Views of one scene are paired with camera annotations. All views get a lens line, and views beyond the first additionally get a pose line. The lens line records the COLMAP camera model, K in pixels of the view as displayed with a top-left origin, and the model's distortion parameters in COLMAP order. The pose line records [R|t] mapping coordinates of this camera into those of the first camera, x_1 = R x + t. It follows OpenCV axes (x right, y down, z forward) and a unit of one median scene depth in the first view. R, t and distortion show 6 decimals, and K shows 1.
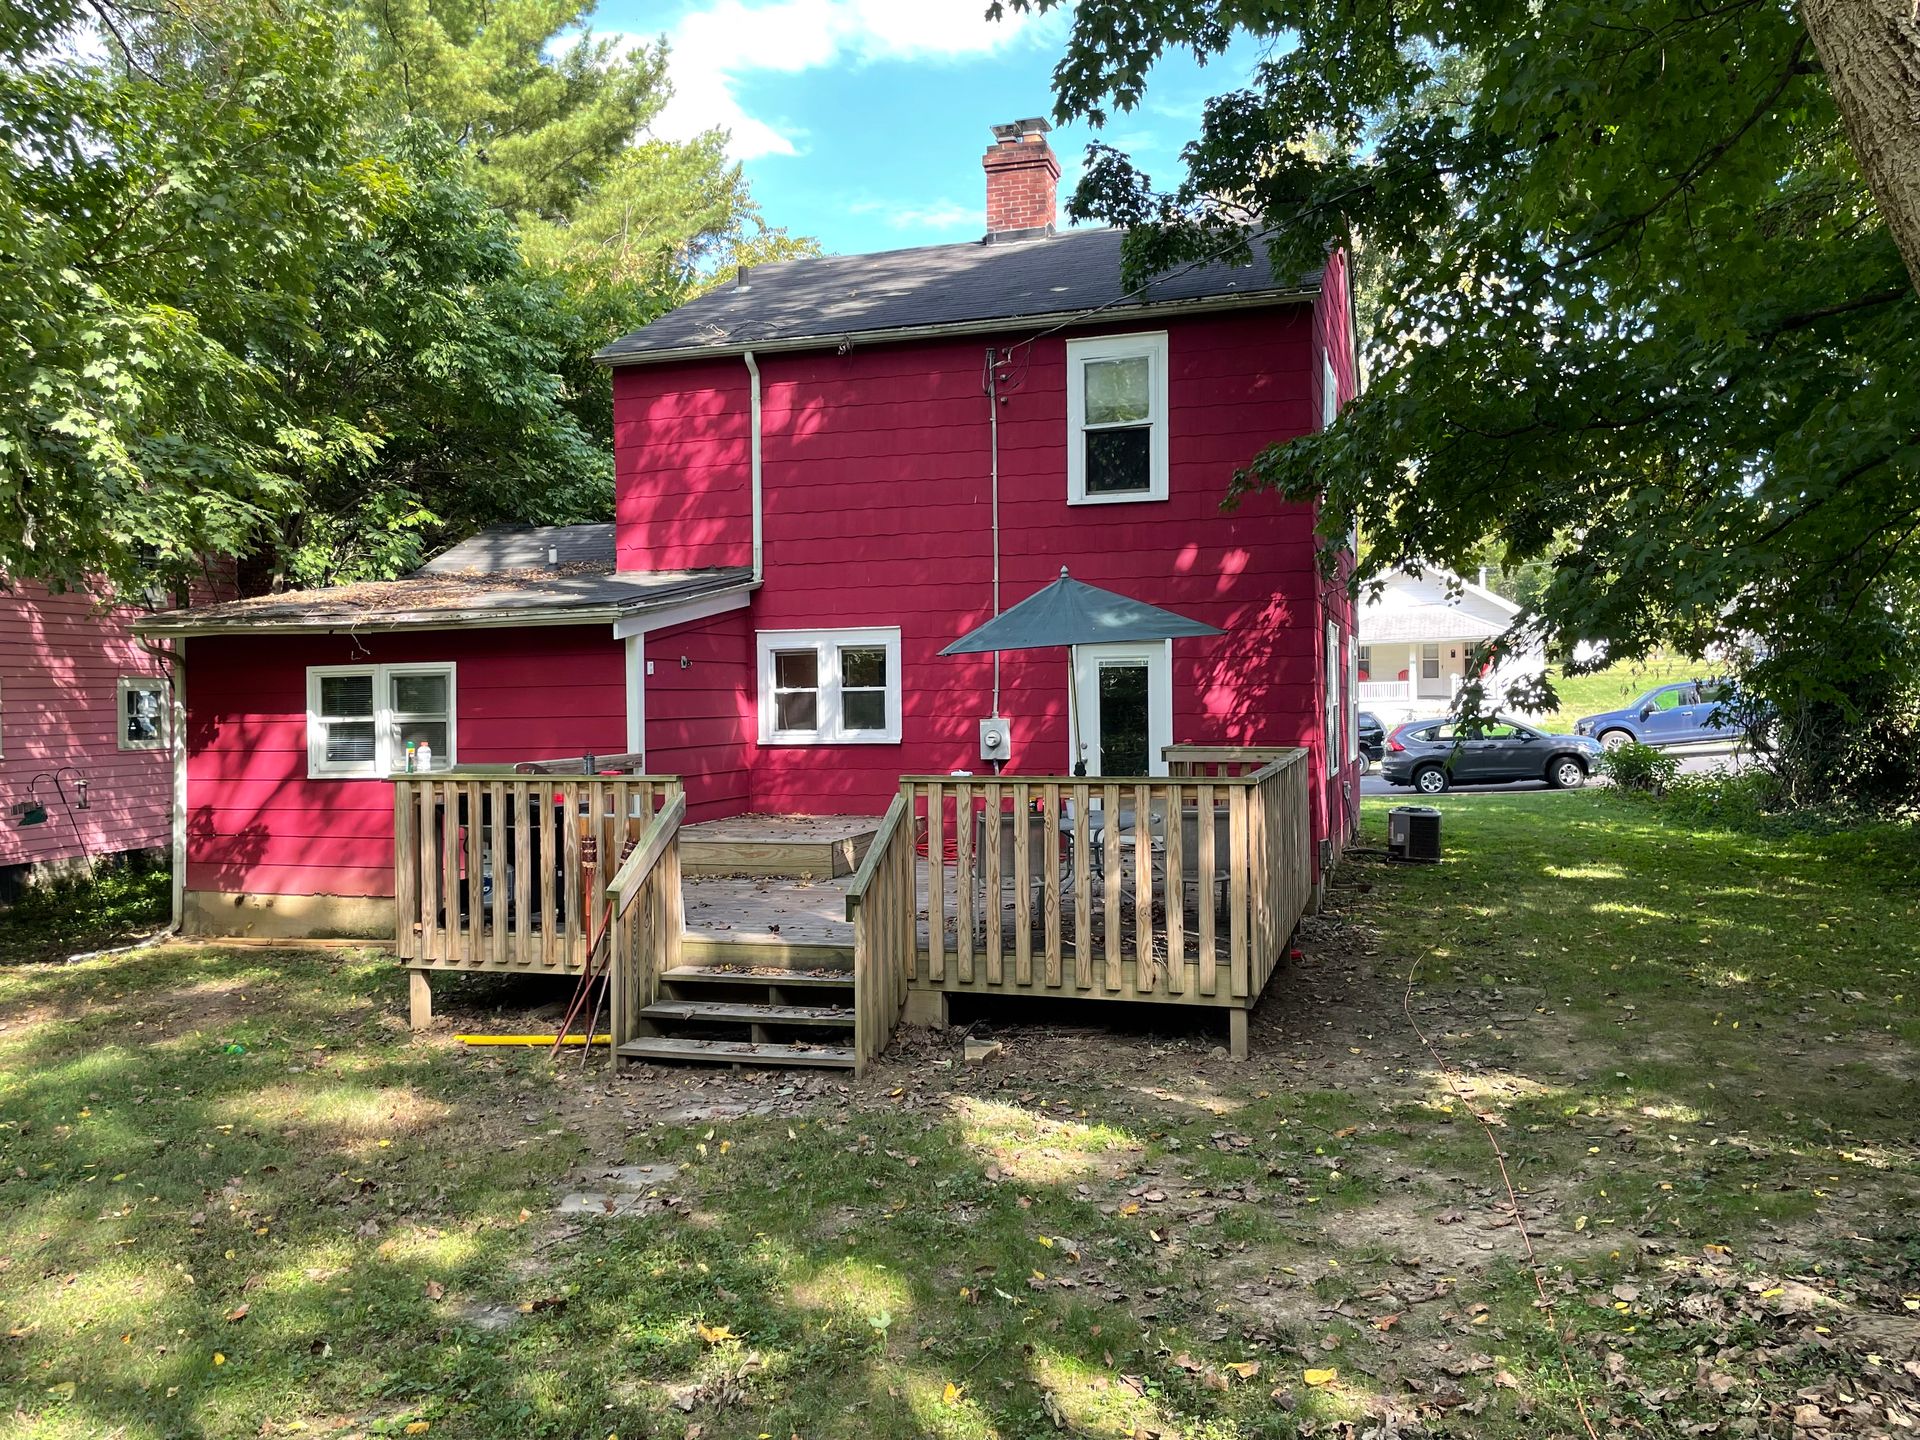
lens RADIAL K [[1524.8, 0, 960.0], [0, 1524.8, 720.0], [0, 0, 1]] dist [0.055148, -0.001497]
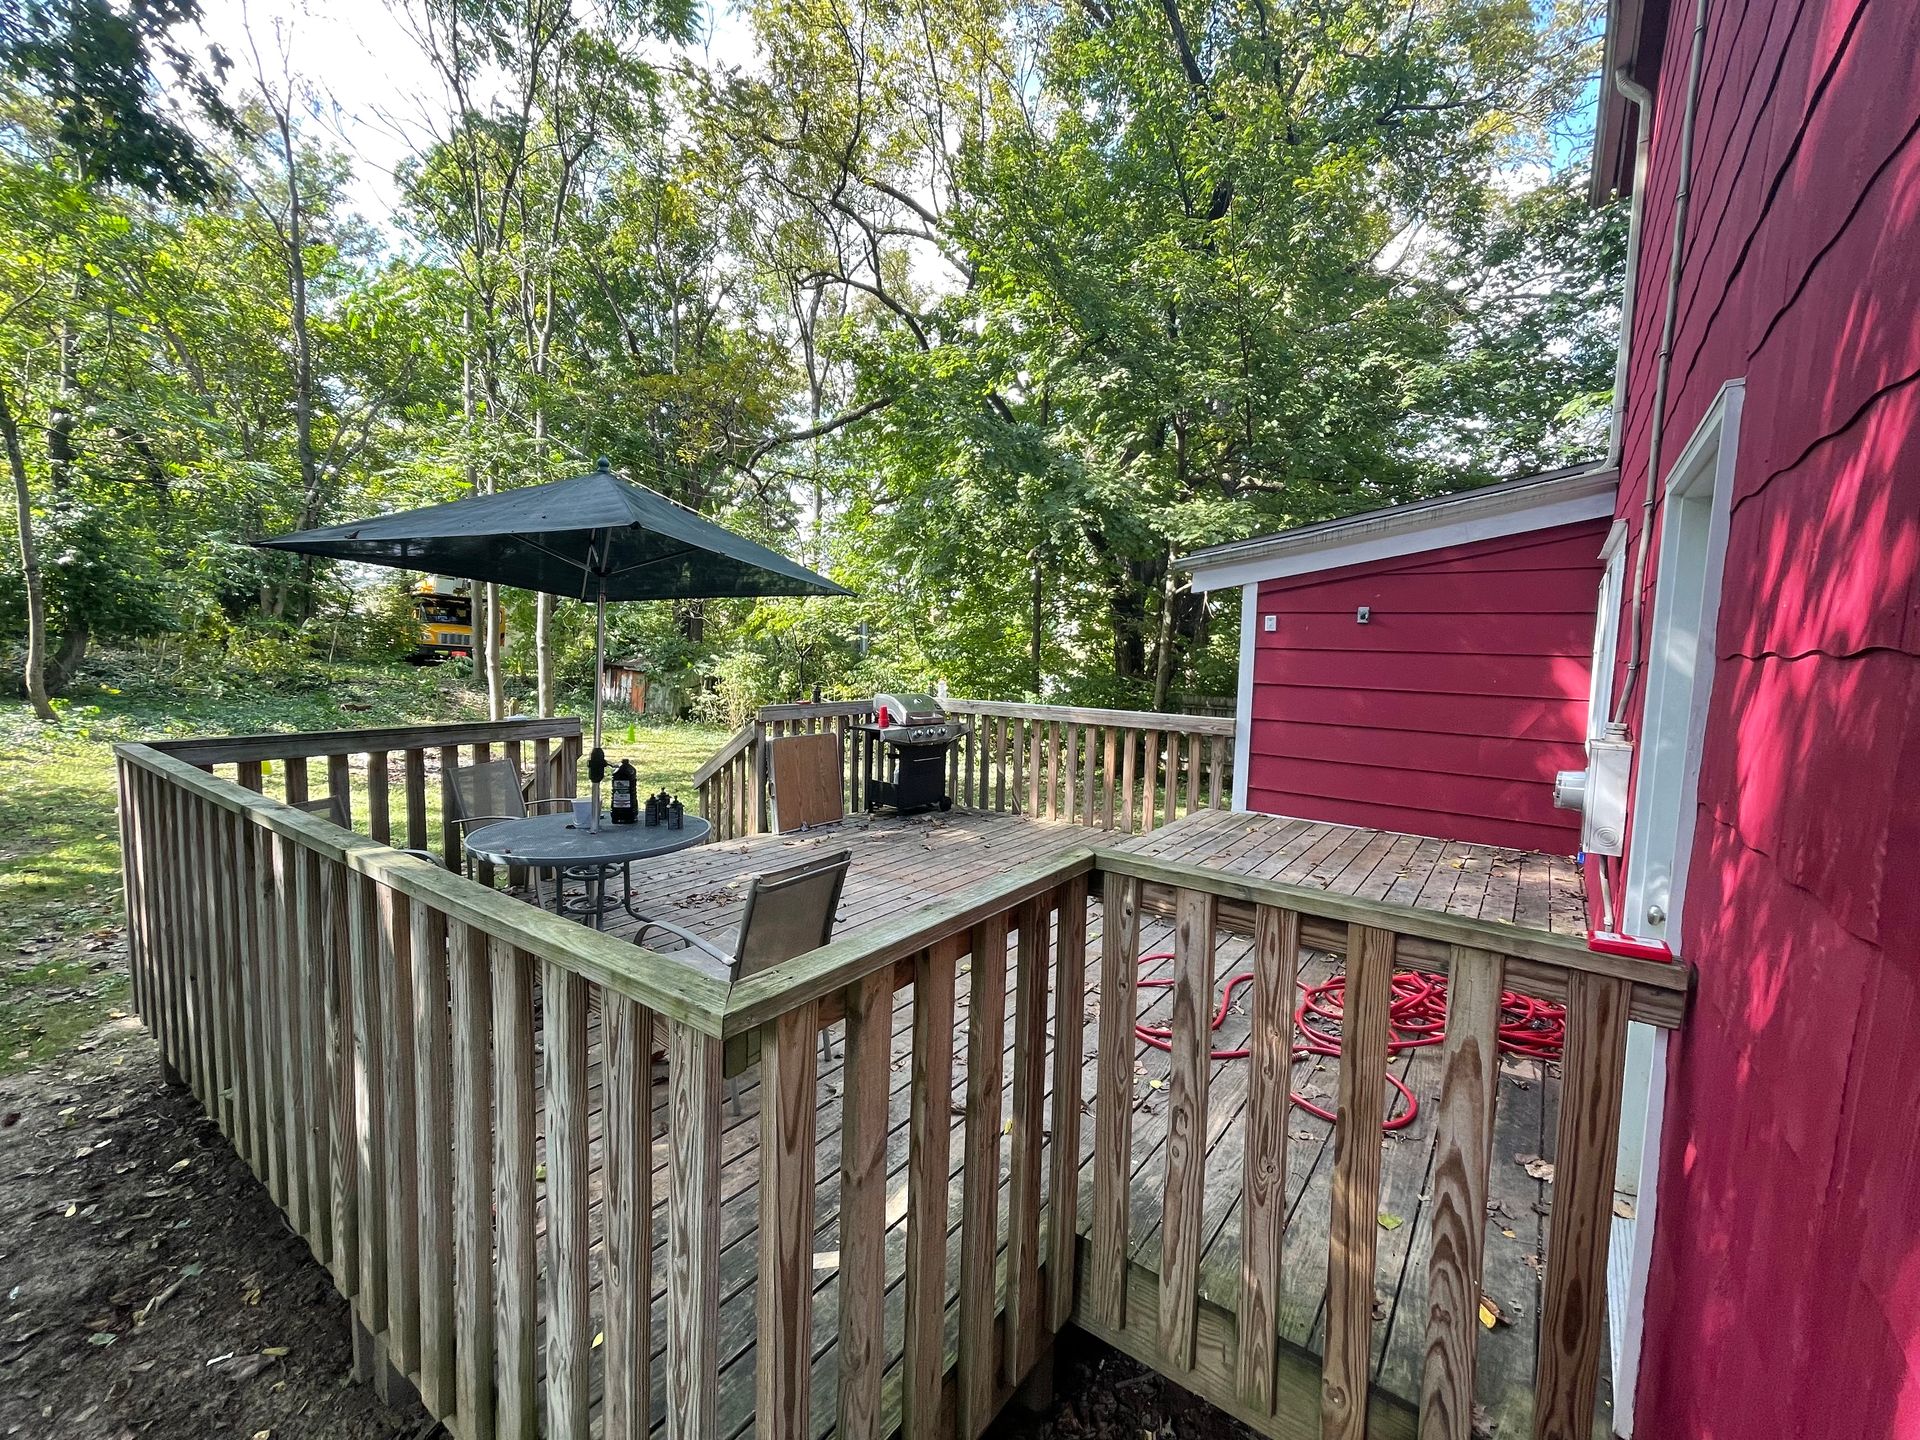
lens RADIAL K [[784.5, 0, 949.6], [0, 784.5, 716.7], [0, 0, 1]] dist [-0.000748, 0.000209]
pose [[-0.340869, 0.082533, -0.936481, 0.242488], [-0.033547, 0.994437, 0.099851, -0.019017], [0.939512, 0.065452, -0.336204, 0.915182]]
